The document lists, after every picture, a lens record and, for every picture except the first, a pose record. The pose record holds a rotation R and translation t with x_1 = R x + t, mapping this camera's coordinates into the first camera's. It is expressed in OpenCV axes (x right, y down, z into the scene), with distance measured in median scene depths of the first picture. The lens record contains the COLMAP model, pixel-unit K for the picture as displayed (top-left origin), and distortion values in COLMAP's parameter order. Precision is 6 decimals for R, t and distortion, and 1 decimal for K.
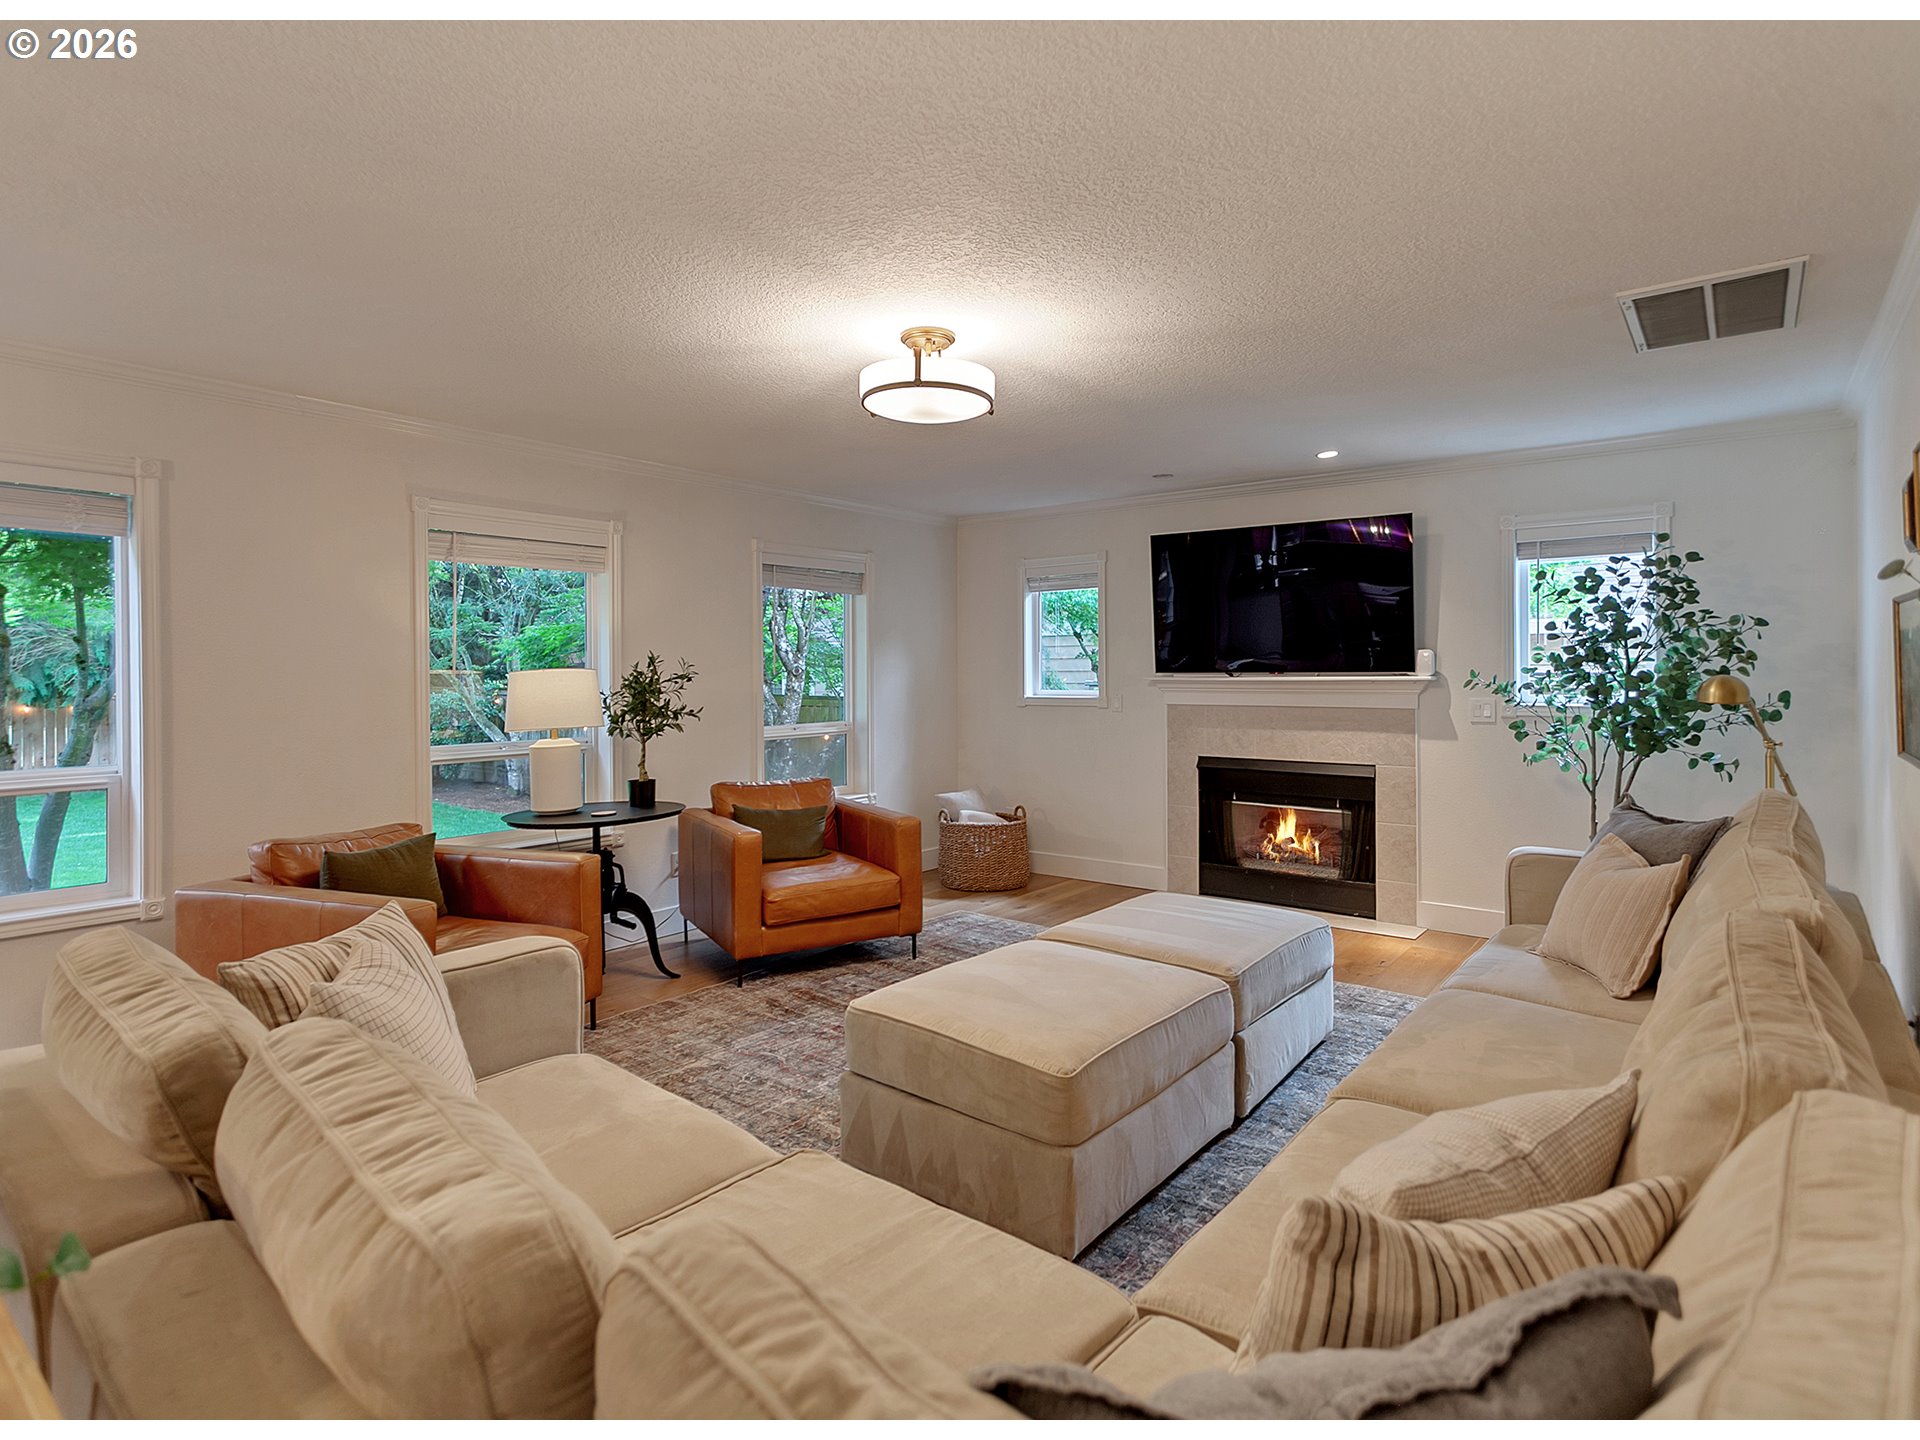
lens RADIAL K [[1005.3, 0, 911.5], [0, 1005.3, 676.6], [0, 0, 1]] dist [0.000344, 0.003888]
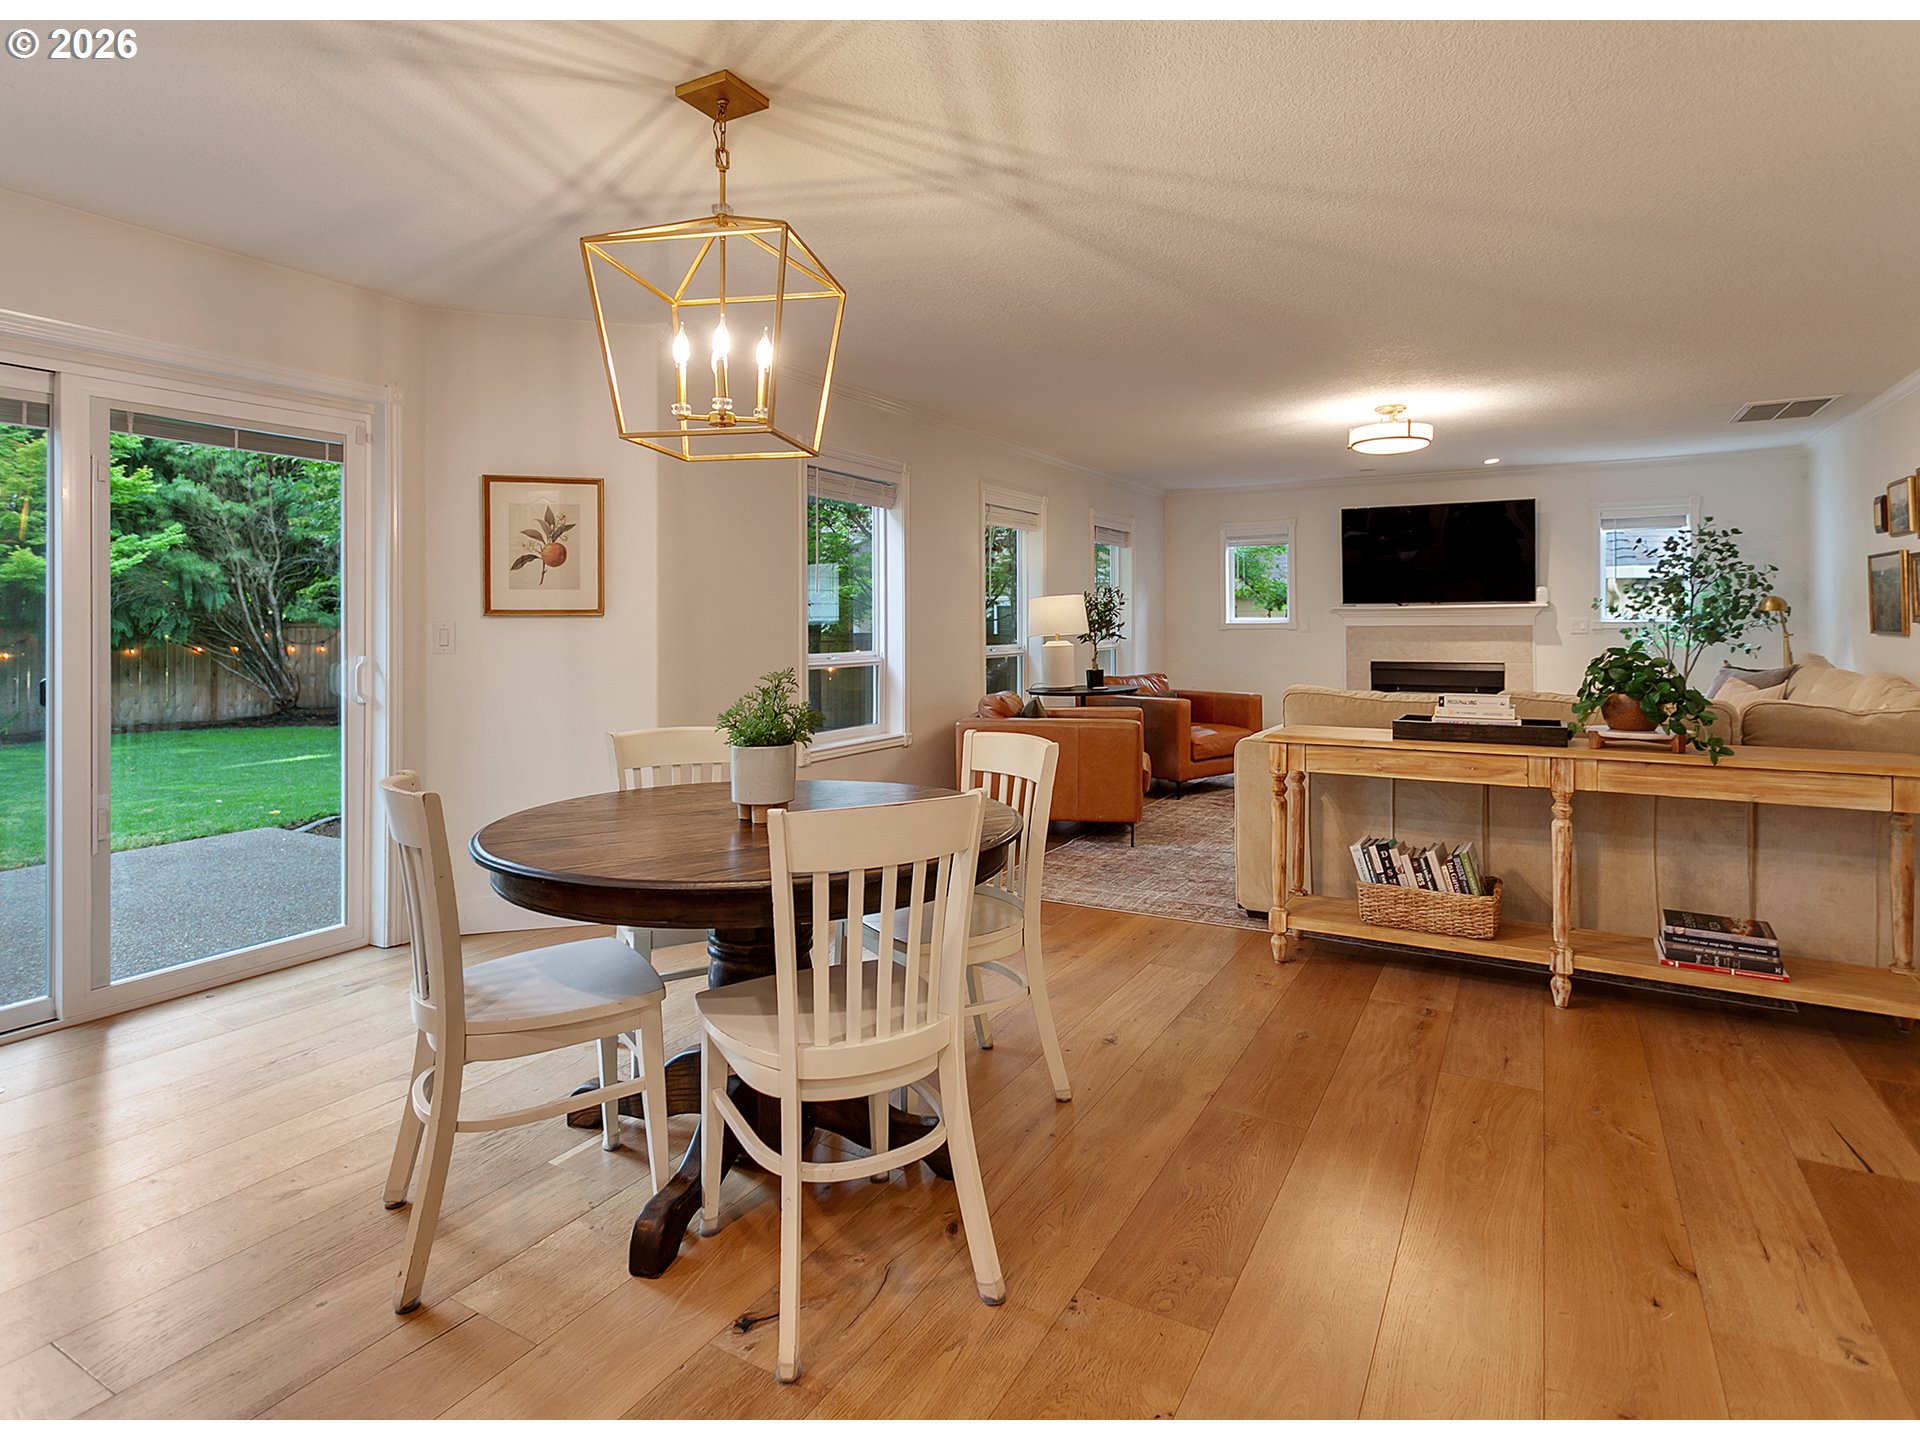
lens RADIAL K [[1005.3, 0, 927.7], [0, 1005.3, 617.2], [0, 0, 1]] dist [0.000344, 0.003888]
pose [[0.991186, -0.000312, 0.132478, -0.757113], [0.001793, 0.999937, -0.011055, 0.042350], [-0.132466, 0.011195, 0.991124, -0.491621]]
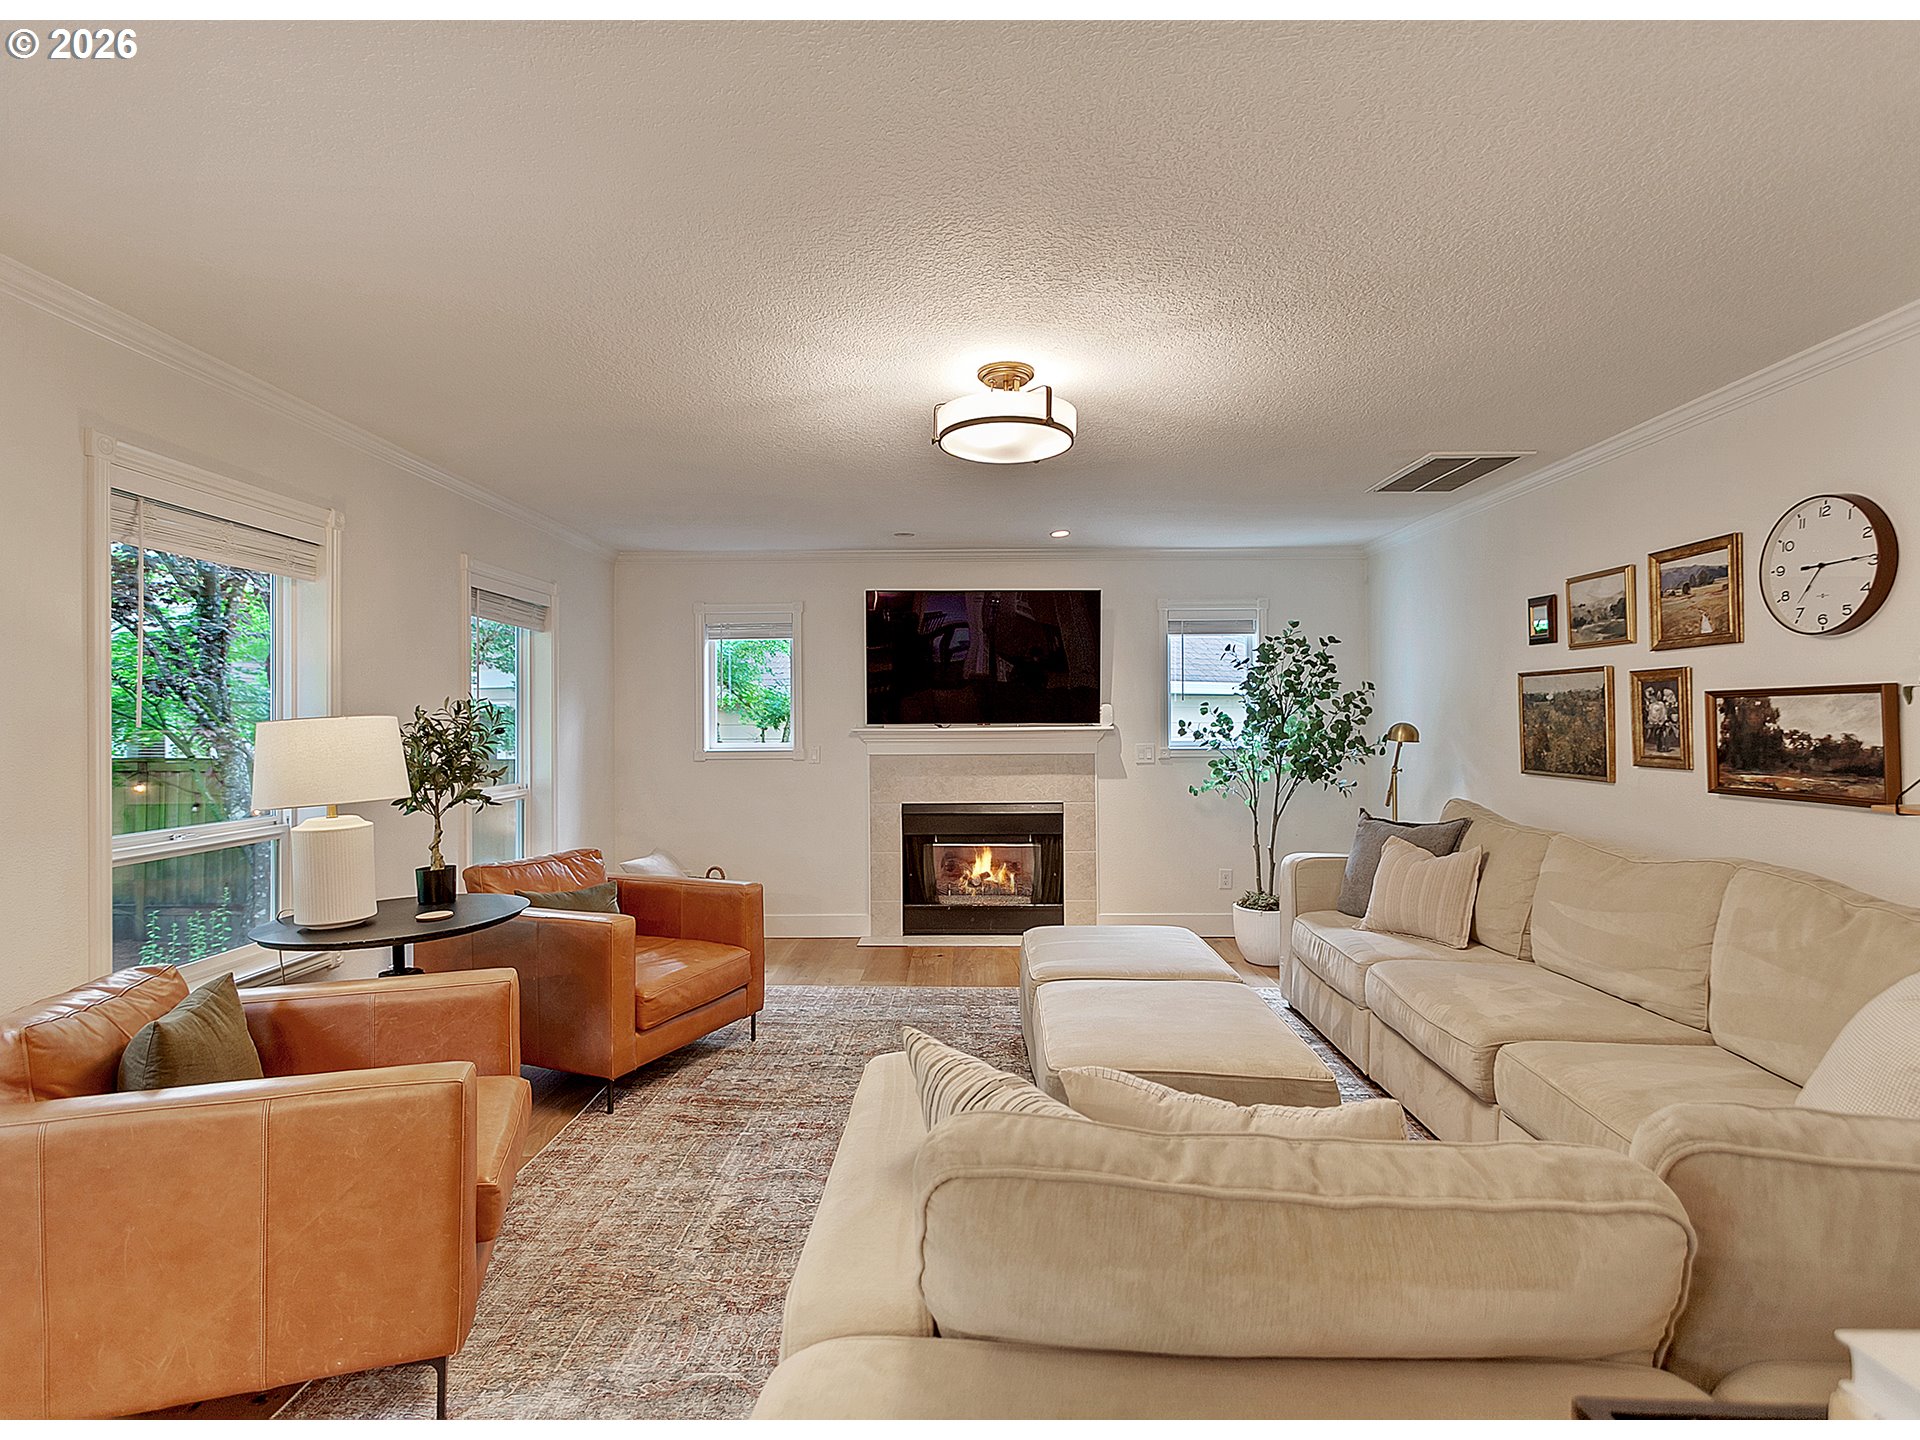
lens RADIAL K [[1005.3, 0, 953.5], [0, 1005.3, 717.4], [0, 0, 1]] dist [0.000344, 0.003888]
pose [[0.789962, 0.003955, 0.613143, -0.444697], [0.005385, 0.999896, -0.013388, 0.004997], [-0.613132, 0.013877, 0.789858, 0.192801]]
